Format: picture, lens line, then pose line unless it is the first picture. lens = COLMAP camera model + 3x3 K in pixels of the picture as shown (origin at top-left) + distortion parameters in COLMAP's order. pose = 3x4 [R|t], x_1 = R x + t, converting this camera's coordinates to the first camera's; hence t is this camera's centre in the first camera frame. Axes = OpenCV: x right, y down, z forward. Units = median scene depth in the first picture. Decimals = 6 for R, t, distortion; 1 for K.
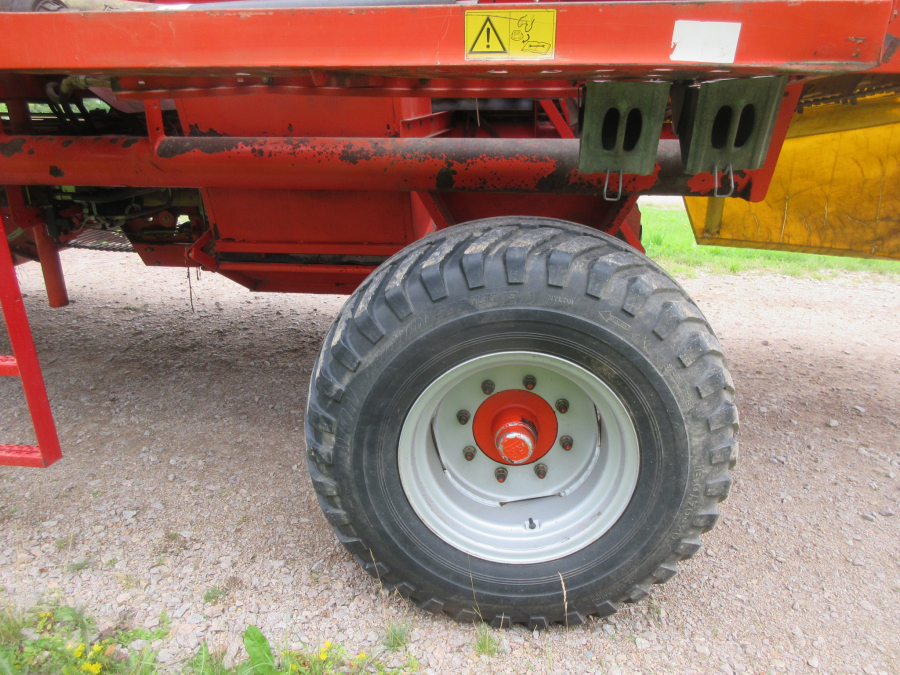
lens RADIAL K [[673.3, 0, 447.2], [0, 673.3, 336.6], [0, 0, 1]] dist [0.007273, 0.008651]
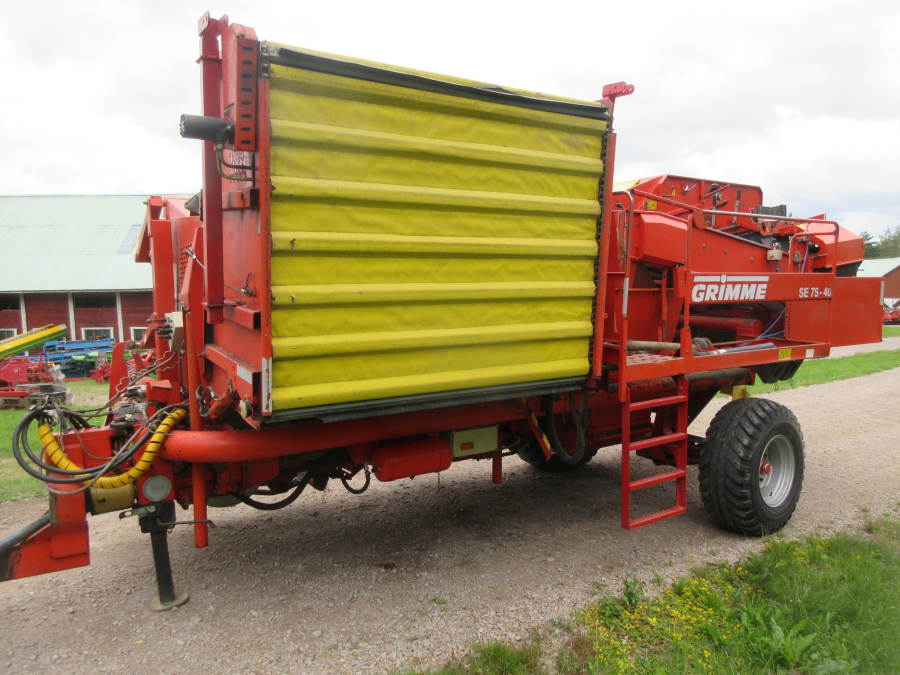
lens RADIAL K [[677.3, 0, 453.5], [0, 677.3, 336.0], [0, 0, 1]] dist [-0.004939, 0.001909]
pose [[0.741059, -0.057847, 0.668943, -2.896334], [0.232900, 0.956573, -0.175288, -0.204820], [-0.629753, 0.285696, 0.722349, -0.523791]]
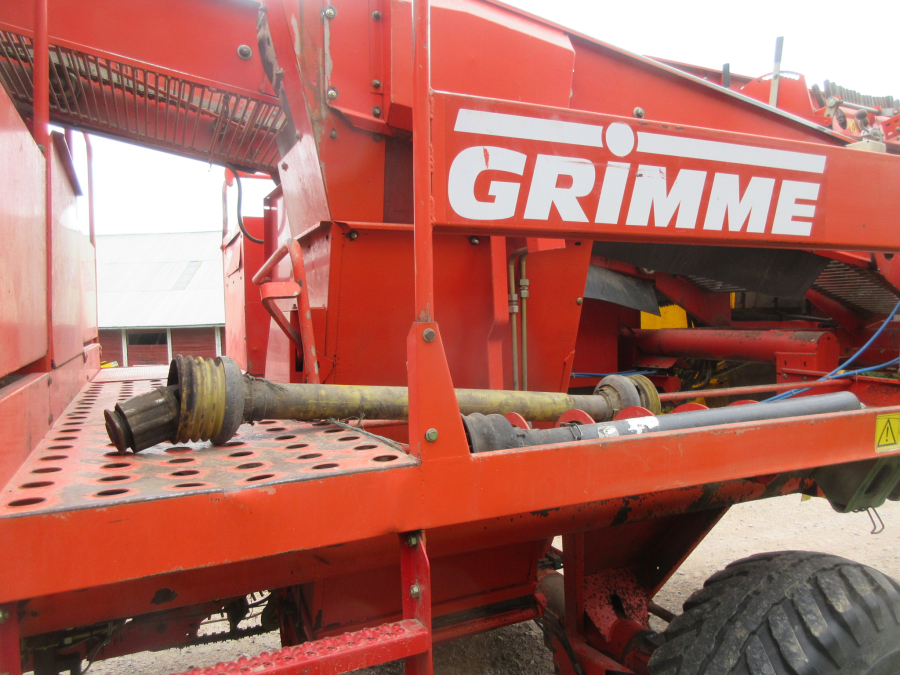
lens RADIAL K [[675.6, 0, 448.1], [0, 675.6, 332.2], [0, 0, 1]] dist [-0.005296, -0.003798]
pose [[0.830143, -0.019432, 0.557212, -0.880426], [0.201340, 0.942402, -0.267095, -0.312390], [-0.519928, 0.333916, 0.786241, 0.273486]]
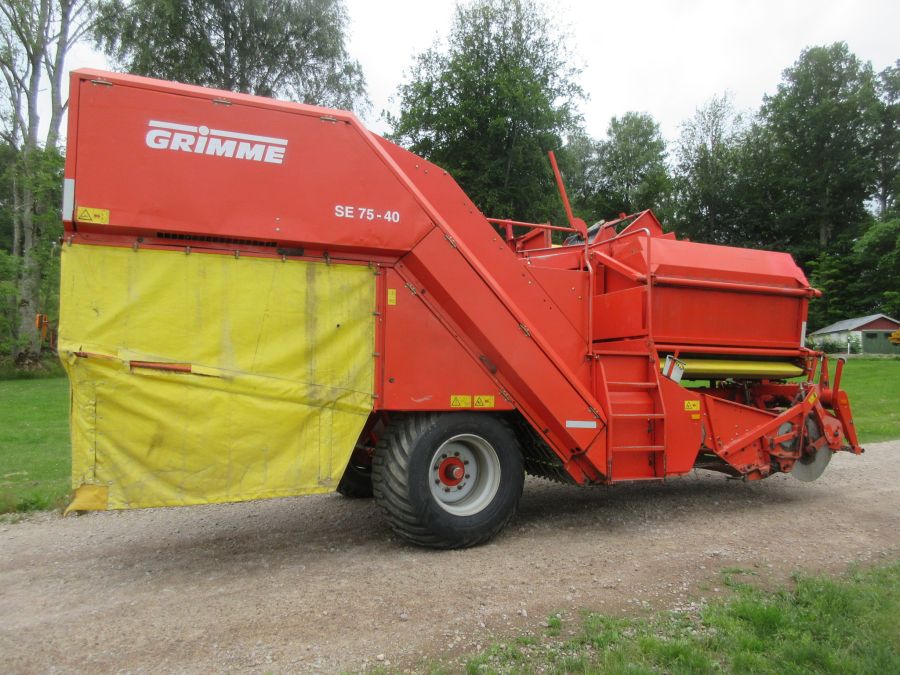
lens RADIAL K [[677.3, 0, 453.5], [0, 677.3, 336.0], [0, 0, 1]] dist [-0.004939, 0.001909]
pose [[0.838680, 0.050540, 0.542274, -0.892082], [0.194331, 0.902373, -0.384654, 1.108798], [-0.508774, 0.427982, 0.746981, -1.277359]]
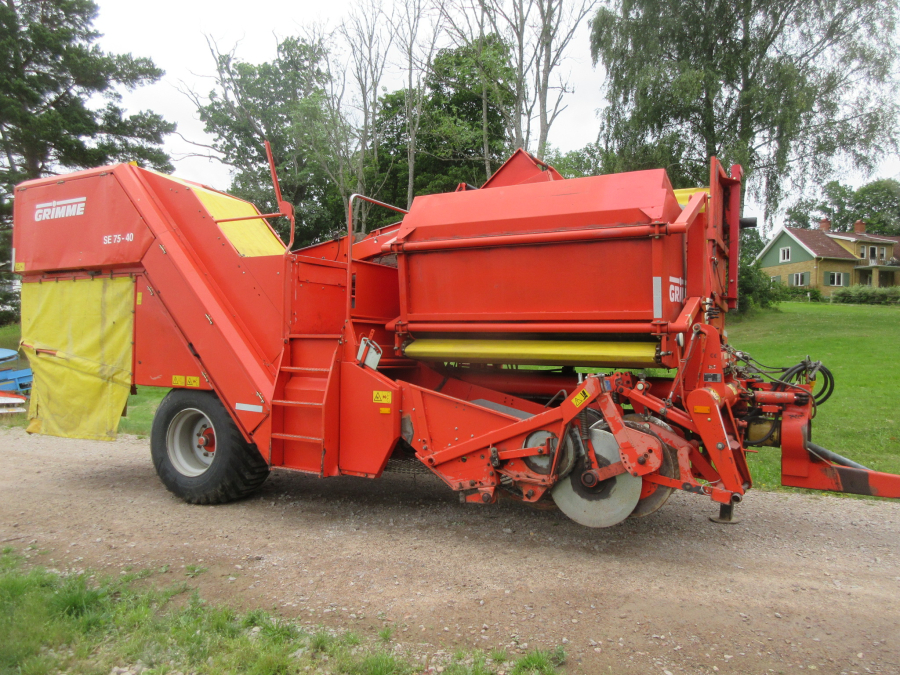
lens RADIAL K [[673.3, 0, 447.2], [0, 673.3, 336.6], [0, 0, 1]] dist [0.007273, 0.008651]
pose [[0.939791, 0.012813, -0.341509, 2.986104], [-0.147426, 0.916733, -0.371303, 1.128709], [0.308315, 0.399295, 0.863427, -1.648185]]
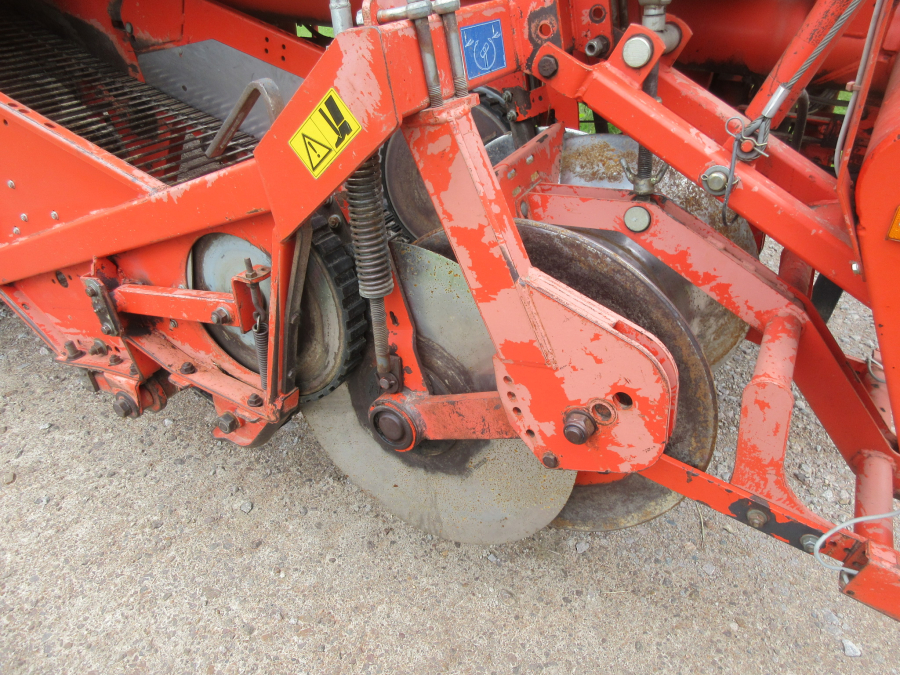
lens RADIAL K [[666.1, 0, 445.2], [0, 666.1, 332.1], [0, 0, 1]] dist [0.002810, 0.002913]
pose [[0.932347, 0.202085, -0.299819, 2.876386], [-0.144185, 0.968243, 0.204247, 0.427753], [0.331573, -0.147200, 0.931875, 0.135611]]
